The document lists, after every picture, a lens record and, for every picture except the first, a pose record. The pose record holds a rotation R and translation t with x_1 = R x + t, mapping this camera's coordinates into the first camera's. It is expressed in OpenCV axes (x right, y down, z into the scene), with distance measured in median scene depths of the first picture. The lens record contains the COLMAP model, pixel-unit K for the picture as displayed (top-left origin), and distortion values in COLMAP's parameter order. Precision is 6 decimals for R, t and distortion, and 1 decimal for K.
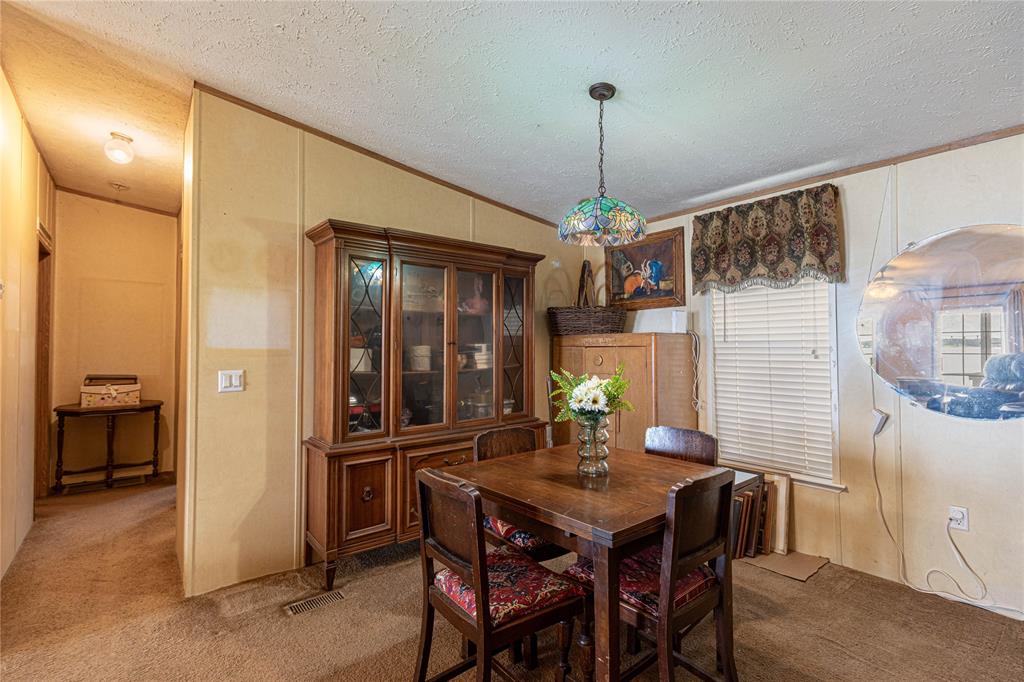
lens RADIAL K [[476.8, 0, 512.0], [0, 476.8, 341.0], [0, 0, 1]] dist [-0.000565, -0.000192]
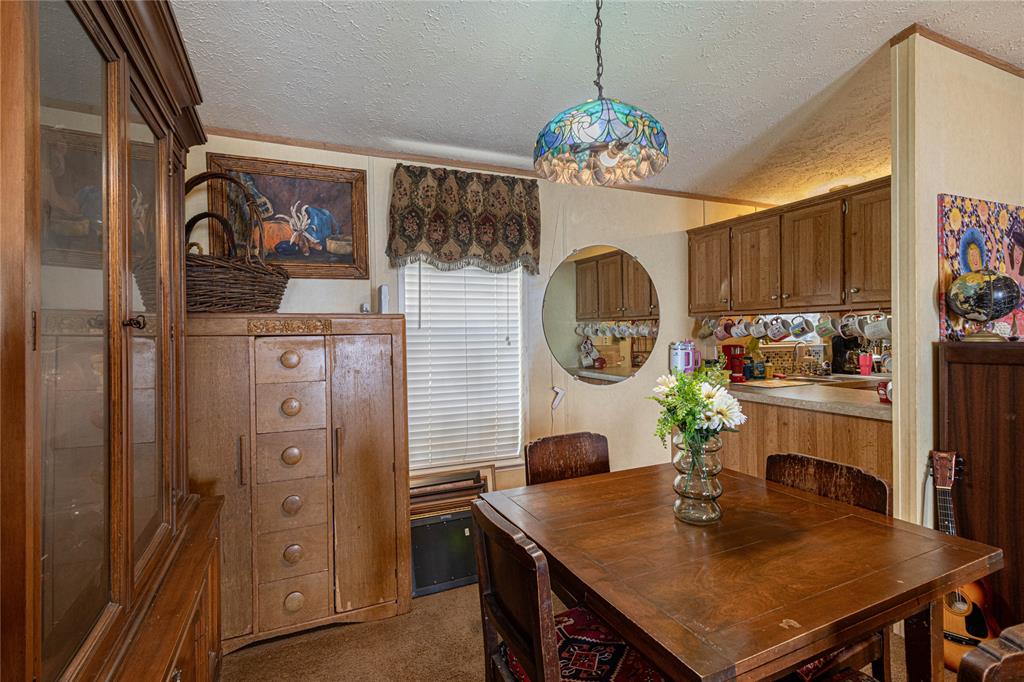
lens RADIAL K [[499.5, 0, 512.0], [0, 499.5, 341.0], [0, 0, 1]] dist [-0.000873, -0.000060]
pose [[0.283358, -0.022836, 0.958742, -0.343538], [-0.011816, 0.999557, 0.027301, -0.001603], [-0.958942, -0.019065, 0.282962, 0.600586]]
